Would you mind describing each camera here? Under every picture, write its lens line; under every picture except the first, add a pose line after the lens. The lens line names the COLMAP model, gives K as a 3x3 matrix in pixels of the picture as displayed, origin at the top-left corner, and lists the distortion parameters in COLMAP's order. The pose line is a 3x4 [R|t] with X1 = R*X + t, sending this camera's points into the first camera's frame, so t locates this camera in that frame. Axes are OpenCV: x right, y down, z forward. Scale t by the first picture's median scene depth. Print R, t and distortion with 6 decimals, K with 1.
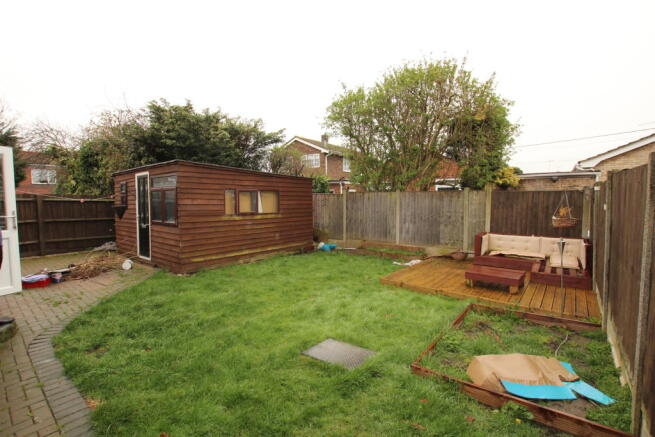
lens RADIAL K [[305.0, 0, 327.4], [0, 305.0, 217.1], [0, 0, 1]] dist [-0.016542, -0.000460]
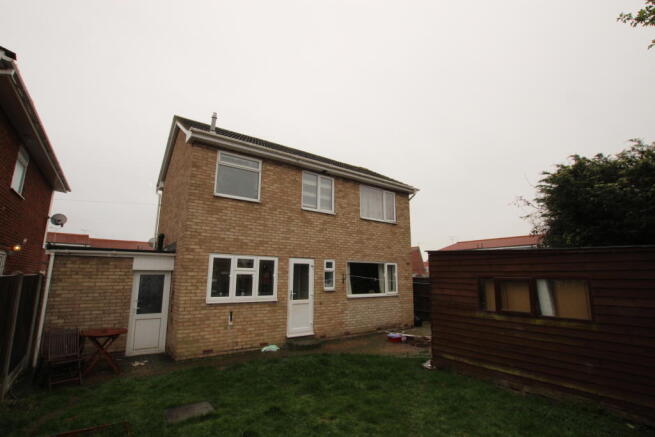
lens RADIAL K [[305.0, 0, 326.8], [0, 305.0, 218.3], [0, 0, 1]] dist [-0.016542, -0.000460]
pose [[-0.249273, -0.176557, -0.952203, 0.529849], [-0.060697, 0.984156, -0.166592, -0.083193], [0.966529, 0.016269, -0.256040, 0.762893]]
